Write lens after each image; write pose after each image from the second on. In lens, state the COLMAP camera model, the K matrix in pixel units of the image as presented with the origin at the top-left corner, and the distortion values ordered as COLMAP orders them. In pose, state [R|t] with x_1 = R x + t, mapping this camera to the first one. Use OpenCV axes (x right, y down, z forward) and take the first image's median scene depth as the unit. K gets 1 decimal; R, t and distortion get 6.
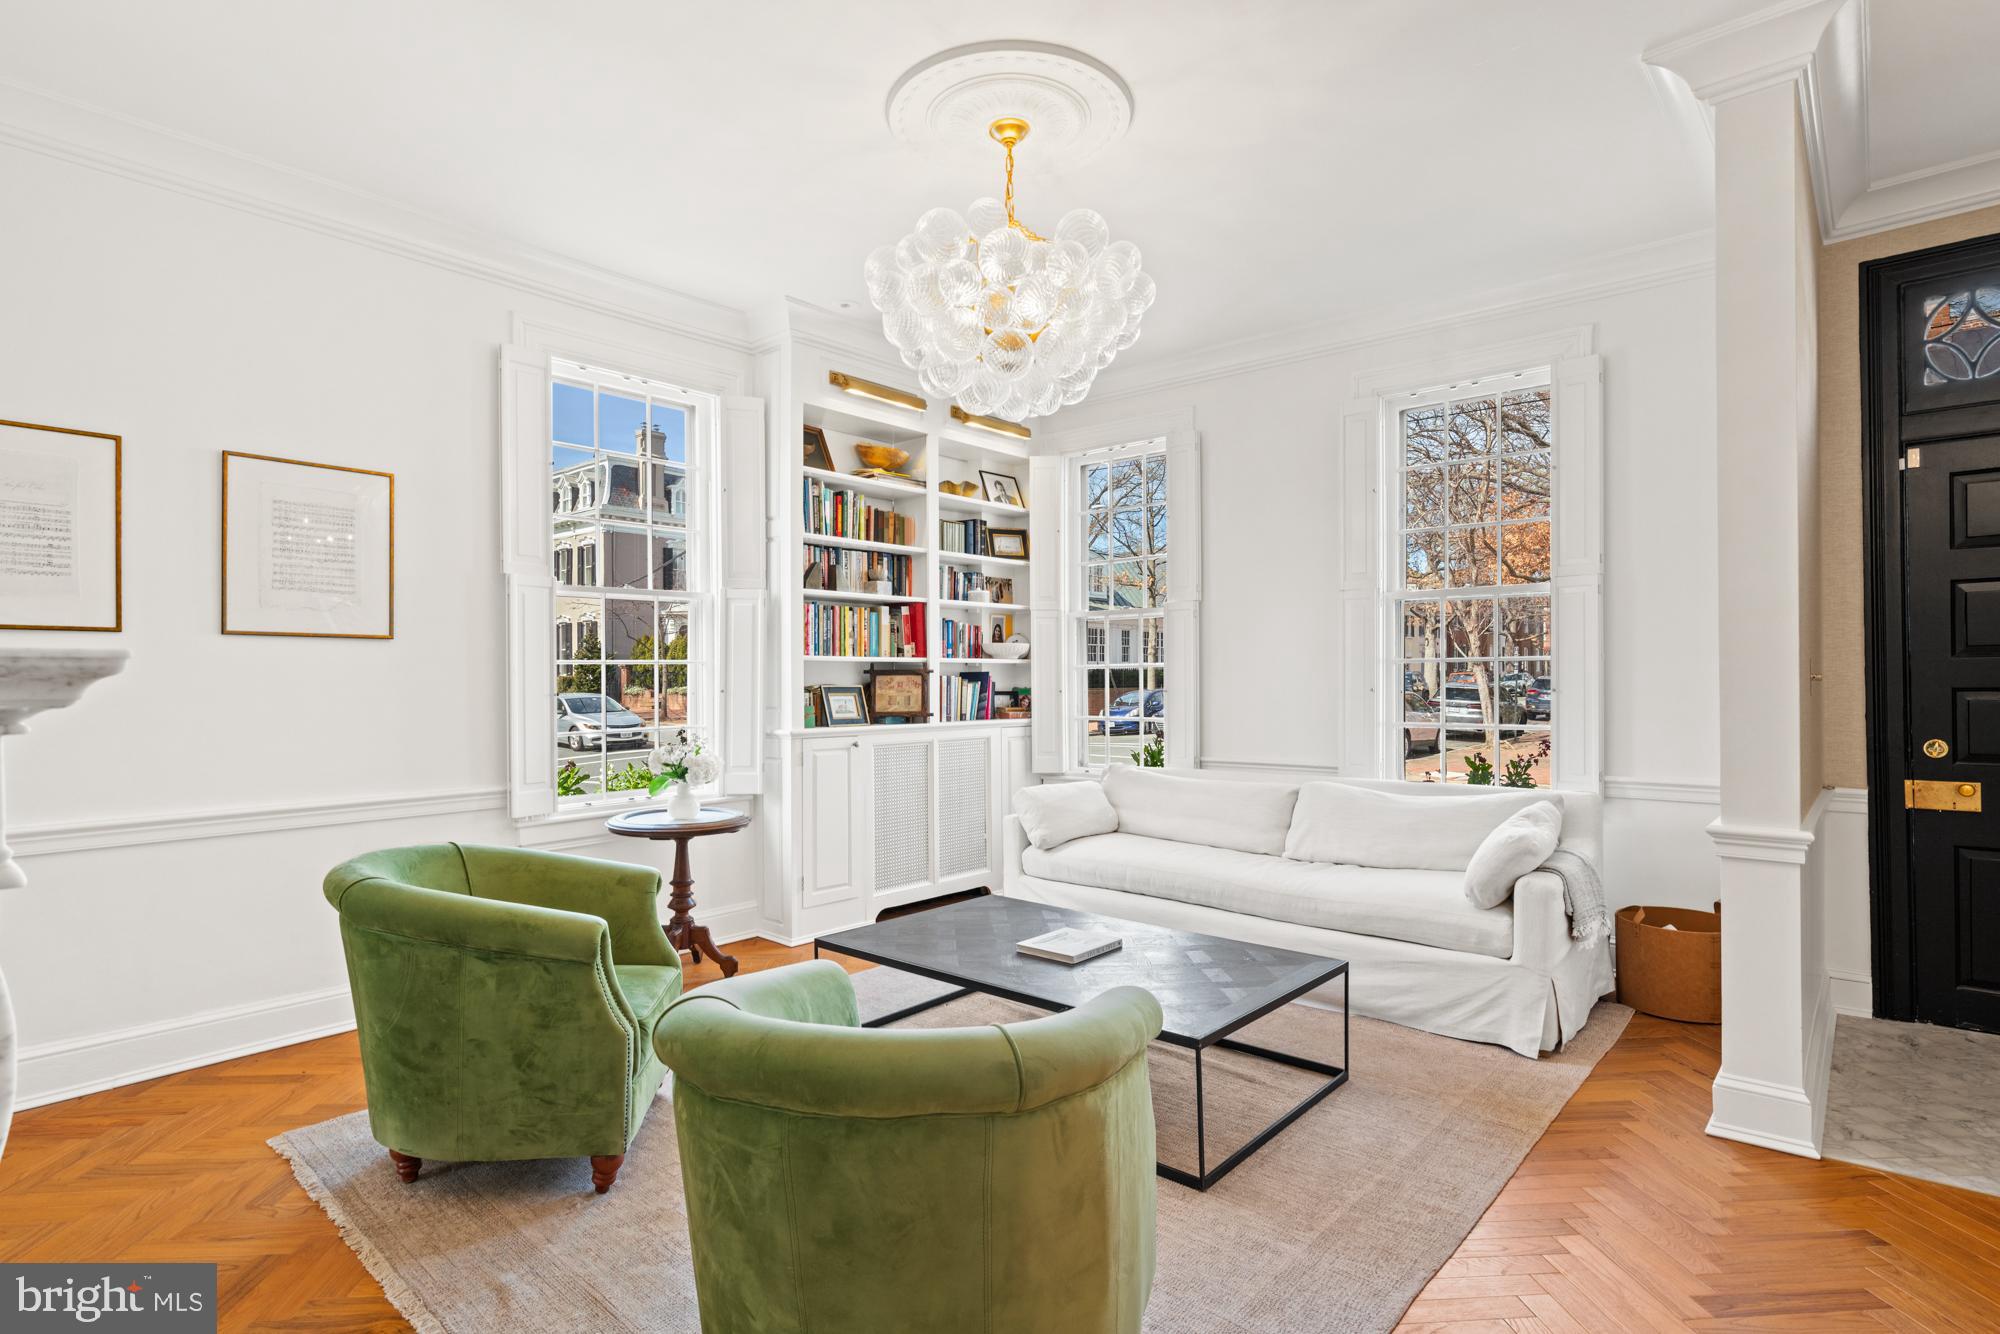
lens RADIAL K [[1010.0, 0, 989.0], [0, 1010.0, 674.8], [0, 0, 1]] dist [-0.002515, 0.005053]
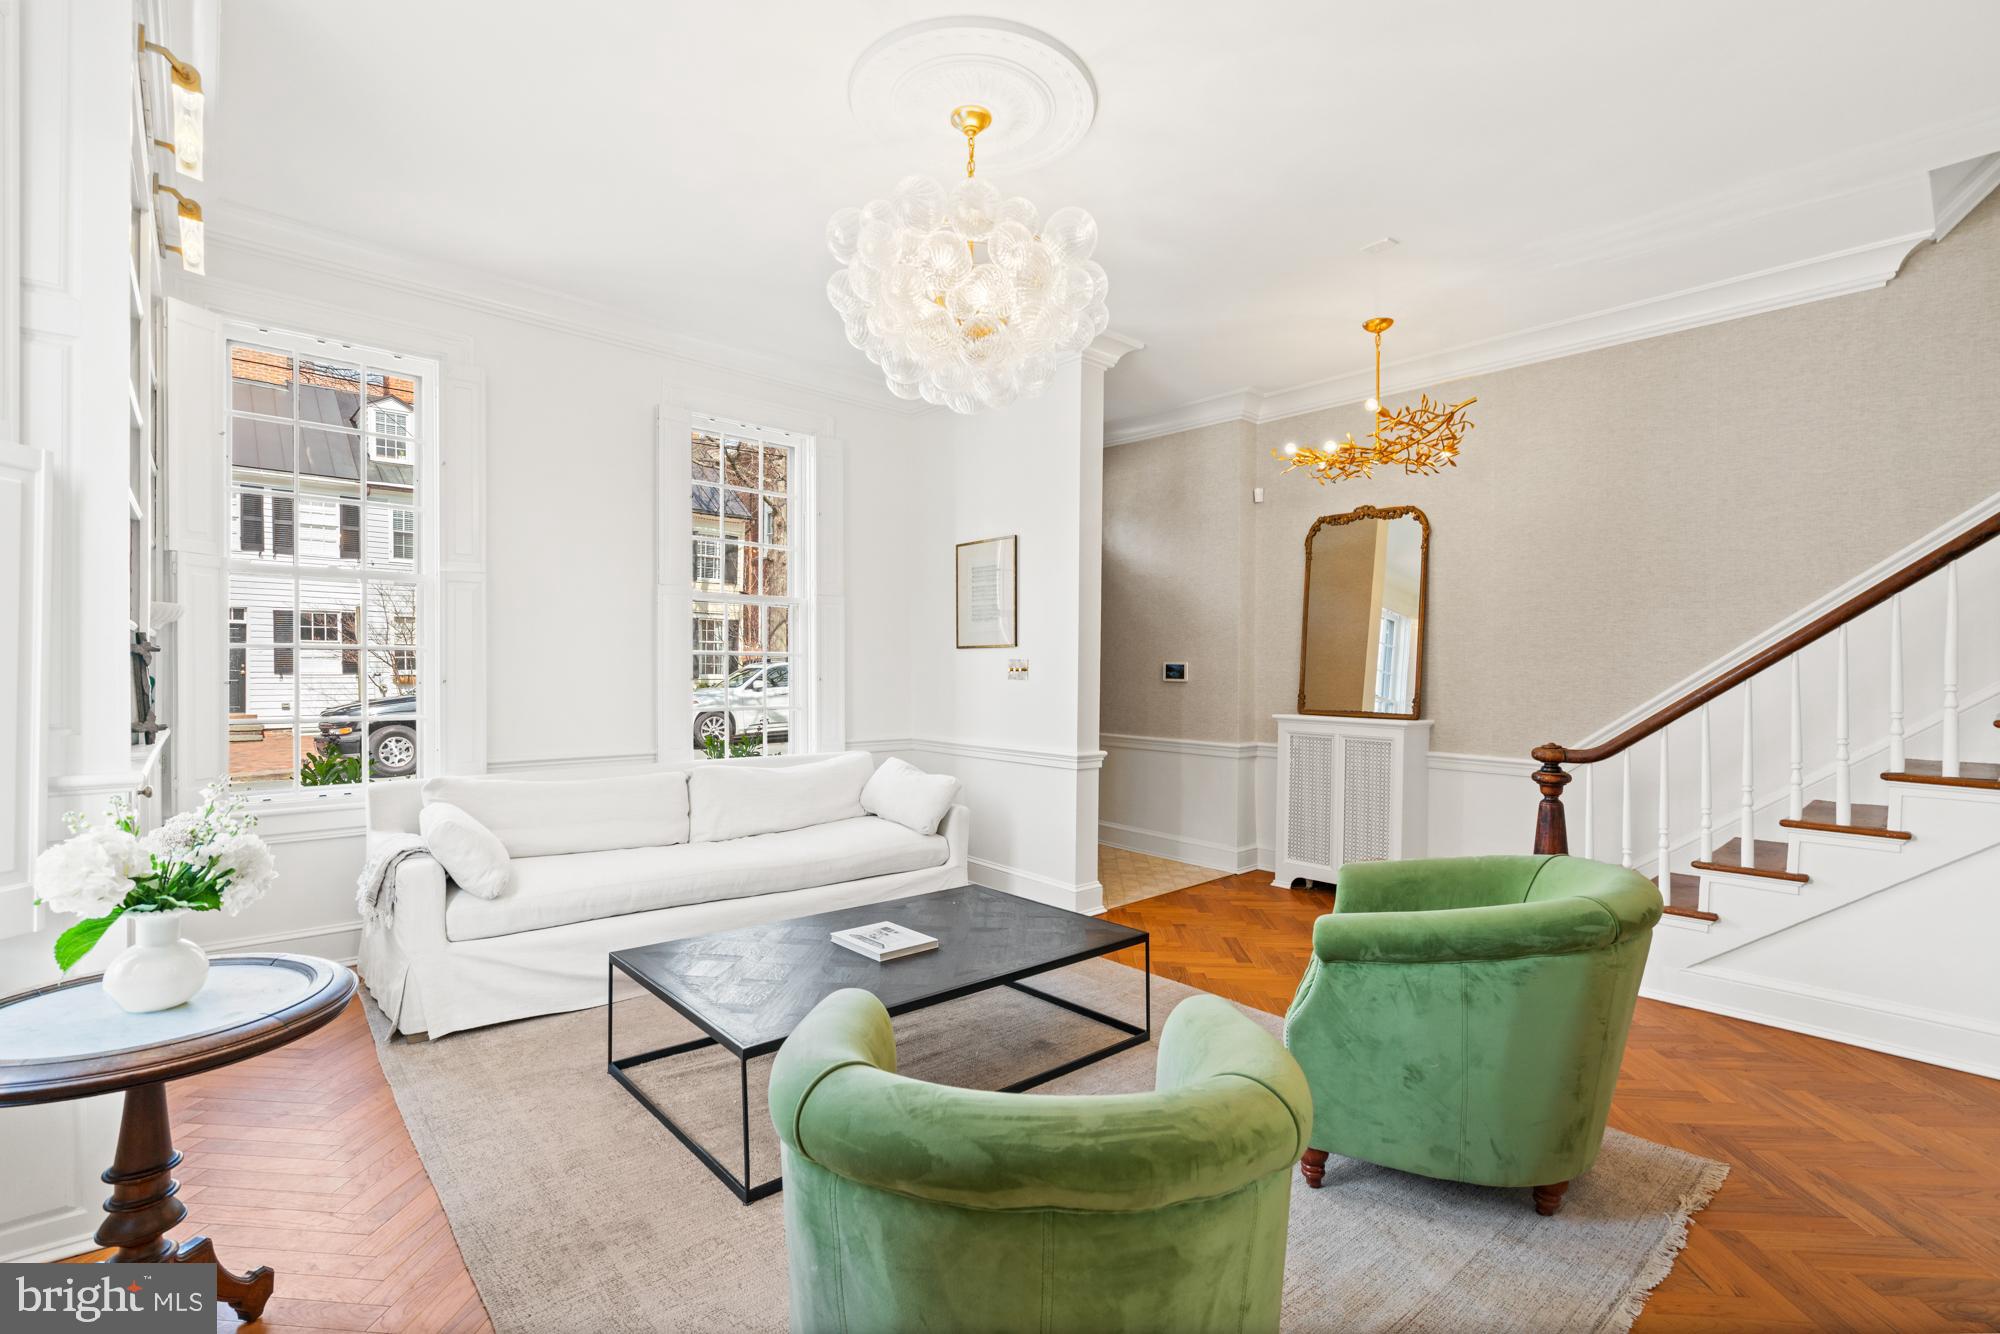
lens RADIAL K [[910.6, 0, 990.3], [0, 910.6, 672.6], [0, 0, 1]] dist [-0.007035, 0.004274]
pose [[0.127027, 0.003654, 0.991893, -0.604958], [-0.014929, 0.999887, -0.001772, 0.004467], [-0.991787, -0.014583, 0.127067, 0.602127]]
